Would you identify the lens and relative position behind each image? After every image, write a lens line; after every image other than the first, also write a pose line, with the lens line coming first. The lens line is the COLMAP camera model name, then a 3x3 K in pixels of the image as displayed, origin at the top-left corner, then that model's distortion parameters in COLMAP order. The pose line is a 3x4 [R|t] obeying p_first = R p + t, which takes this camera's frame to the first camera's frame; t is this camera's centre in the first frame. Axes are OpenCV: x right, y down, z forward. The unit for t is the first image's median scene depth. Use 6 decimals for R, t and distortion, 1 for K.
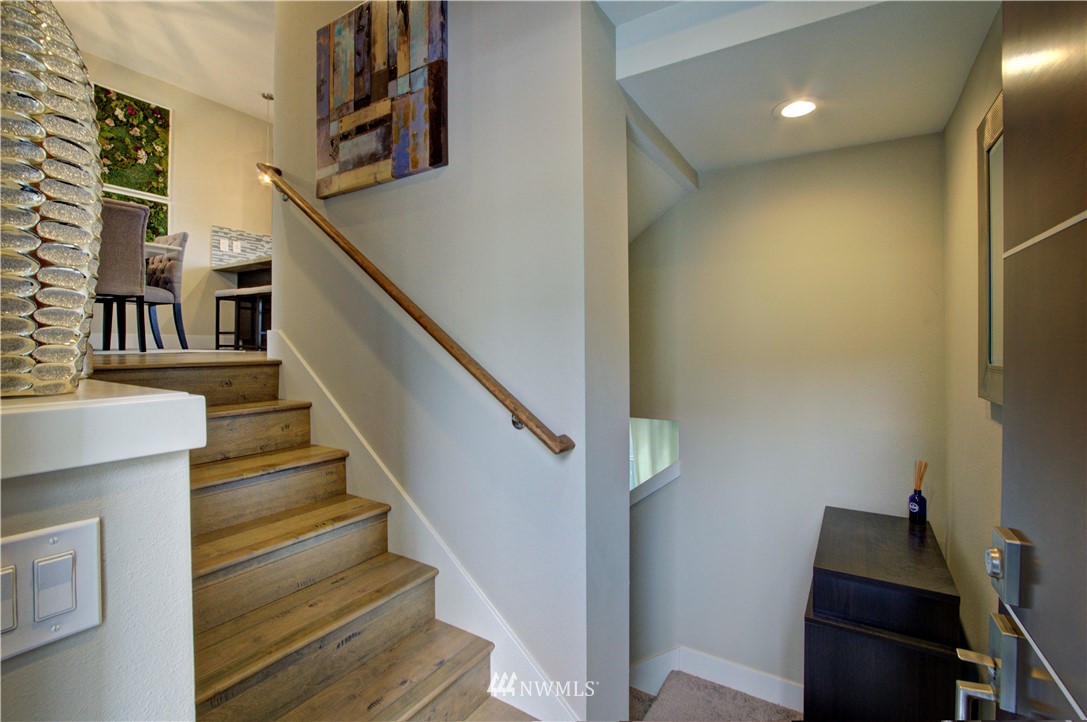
lens RADIAL K [[481.6, 0, 548.4], [0, 481.6, 345.2], [0, 0, 1]] dist [-0.019465, -0.000508]
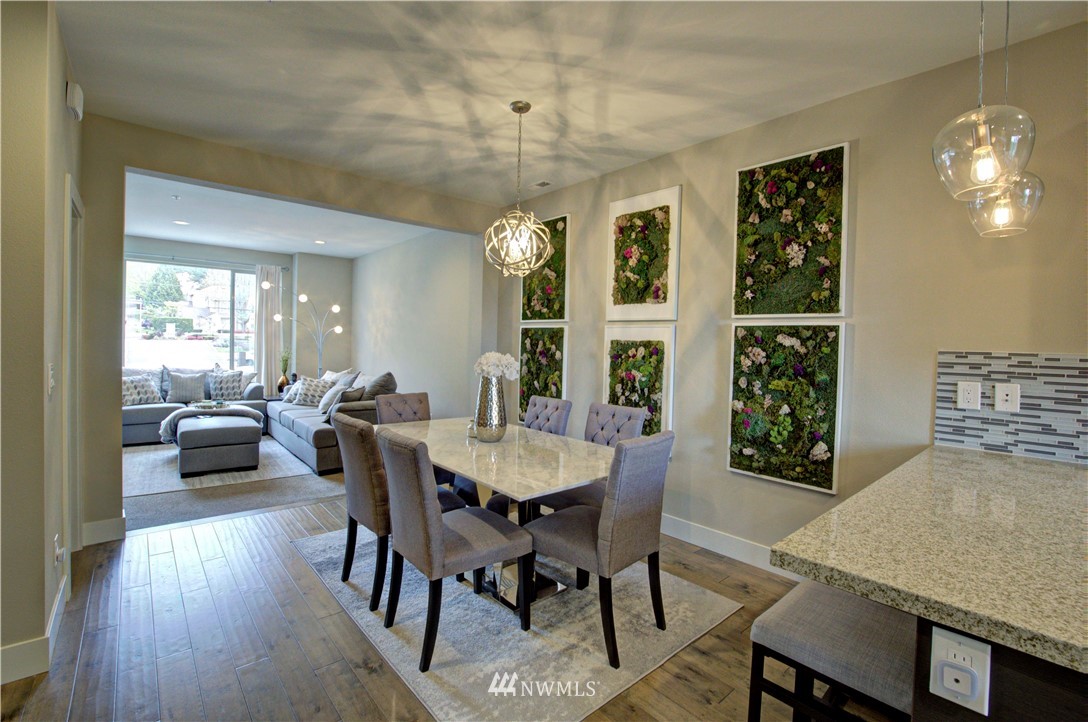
lens RADIAL K [[482.0, 0, 540.8], [0, 482.0, 355.2], [0, 0, 1]] dist [-0.019465, -0.000508]
pose [[-0.297399, 0.016382, -0.954613, -0.197015], [-0.027969, 0.999274, 0.025862, -0.274316], [0.954344, 0.034391, -0.296725, 0.858634]]
